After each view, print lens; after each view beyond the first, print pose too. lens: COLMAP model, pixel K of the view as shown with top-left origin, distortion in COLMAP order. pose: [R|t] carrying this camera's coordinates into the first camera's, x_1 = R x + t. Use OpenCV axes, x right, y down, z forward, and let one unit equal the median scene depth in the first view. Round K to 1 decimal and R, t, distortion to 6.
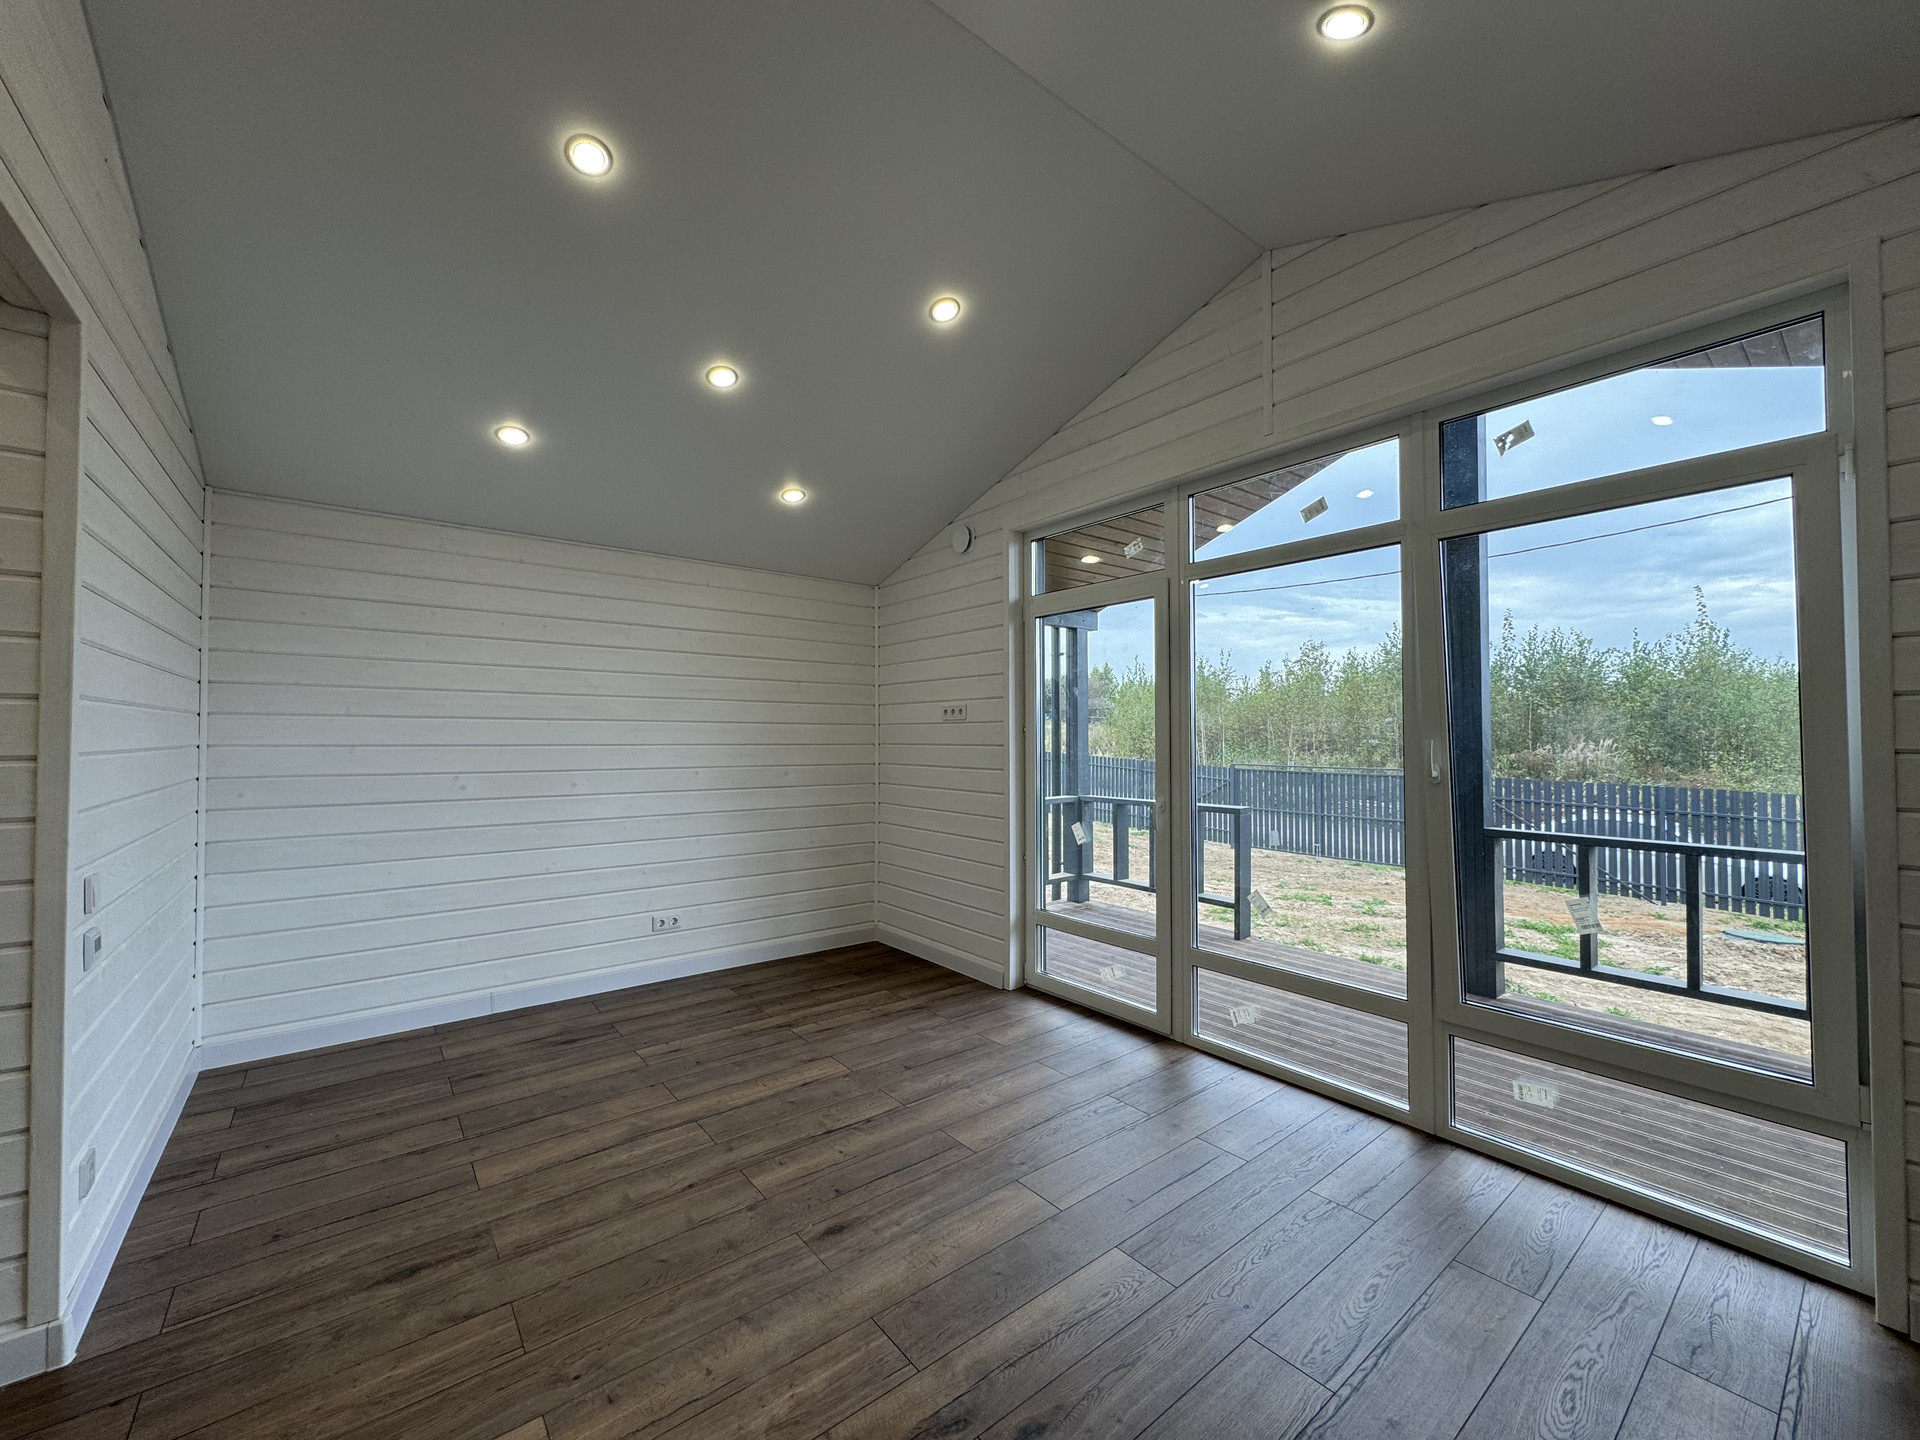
lens RADIAL K [[743.9, 0, 960.0], [0, 743.9, 720.0], [0, 0, 1]] dist [-0.000986, -0.000218]
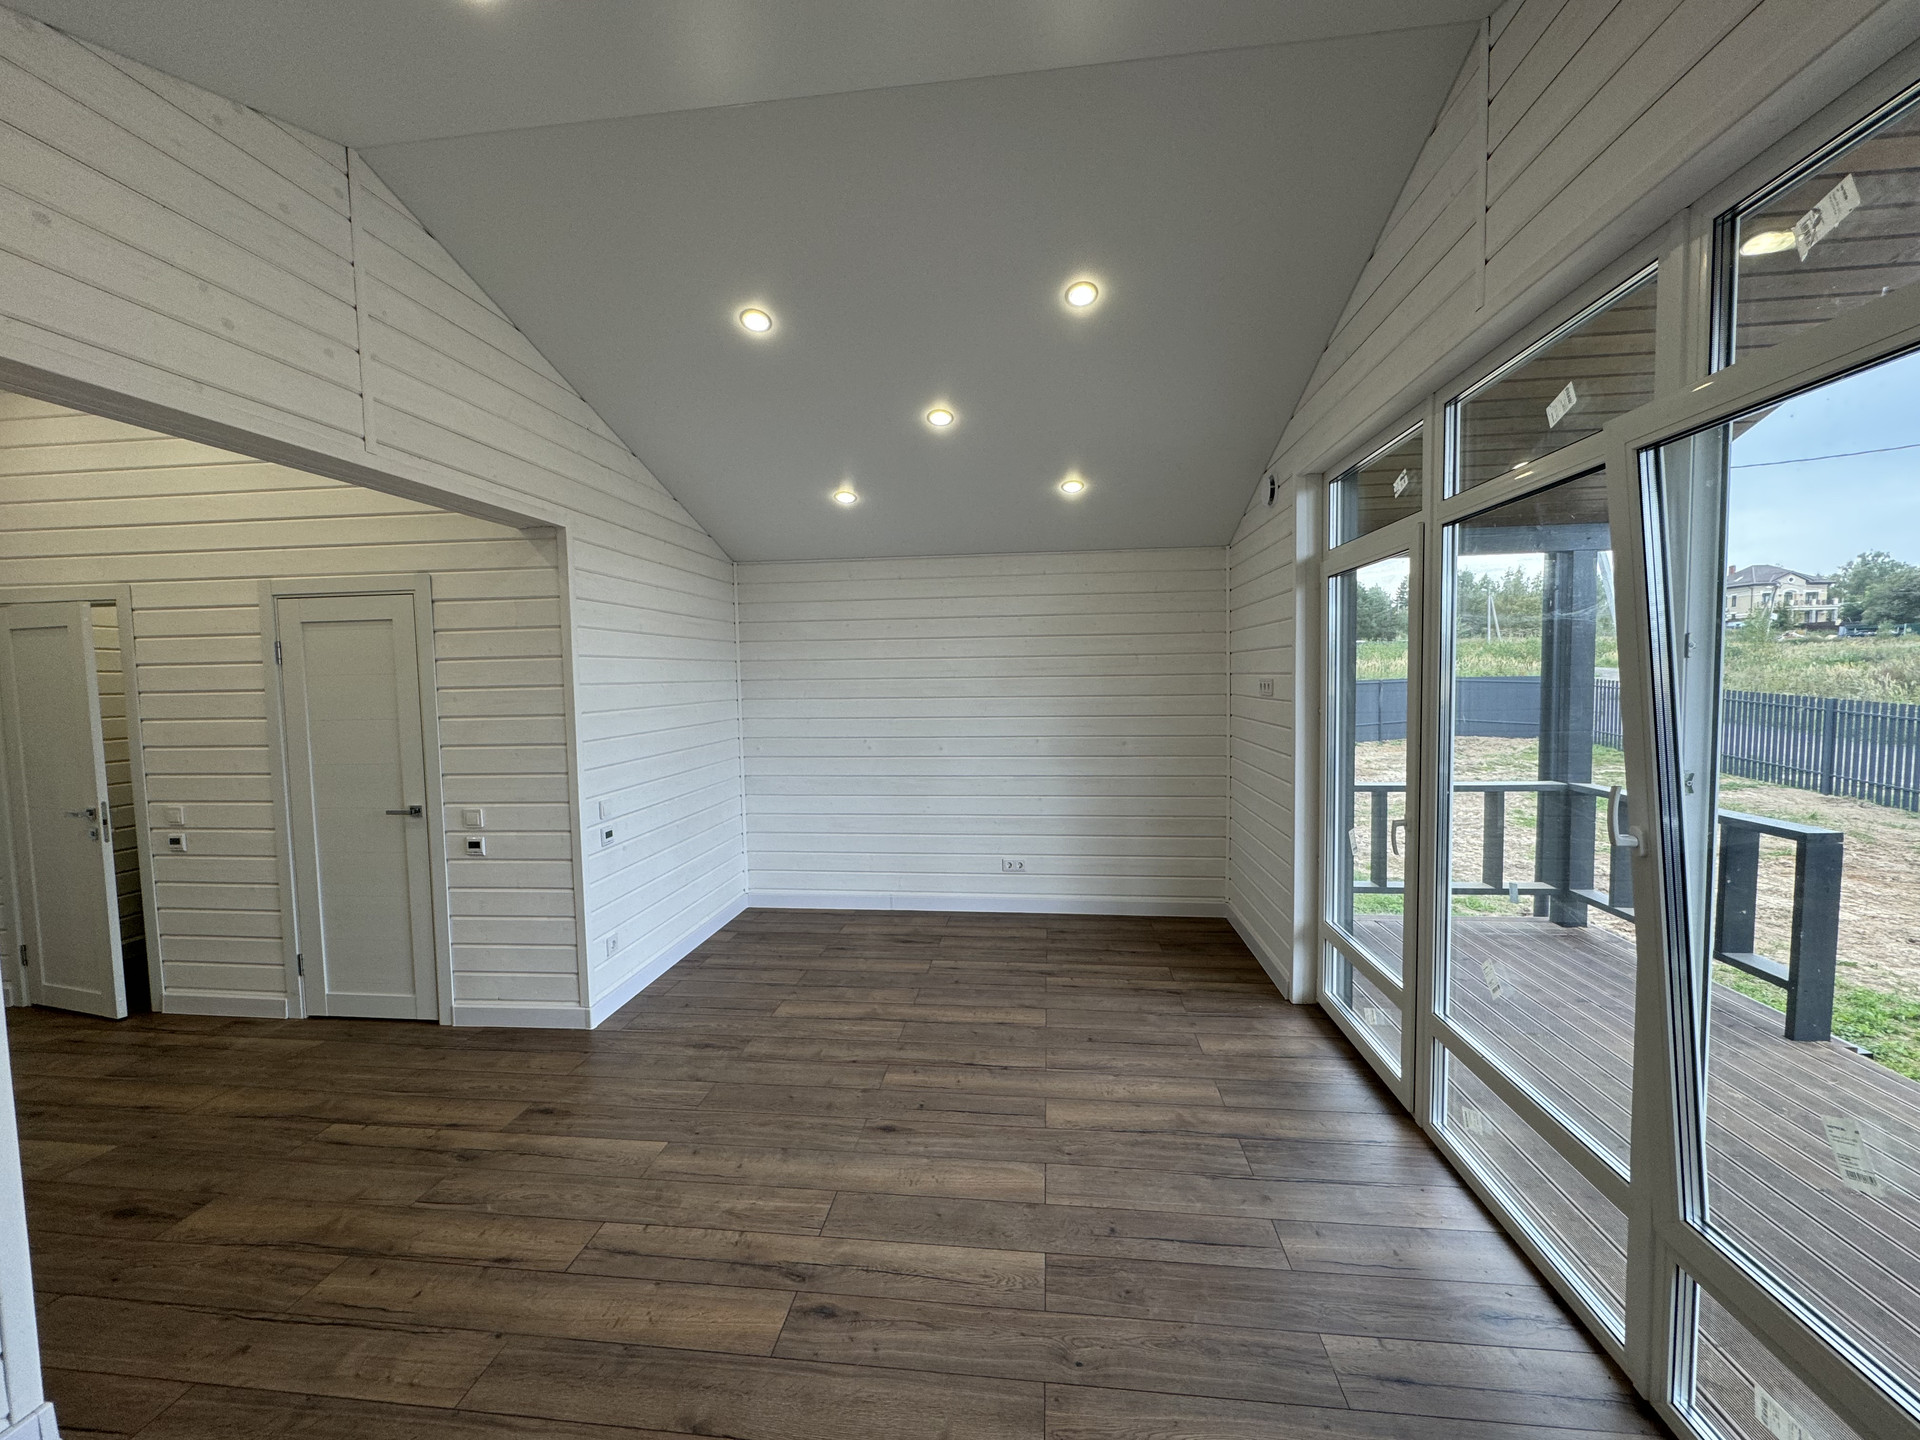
lens RADIAL K [[743.9, 0, 960.0], [0, 743.9, 720.0], [0, 0, 1]] dist [-0.000986, -0.000218]
pose [[0.714987, 0.026960, -0.698618, 0.474808], [0.031482, 0.997001, 0.070694, -0.060452], [0.698429, -0.072539, 0.711994, 0.136084]]
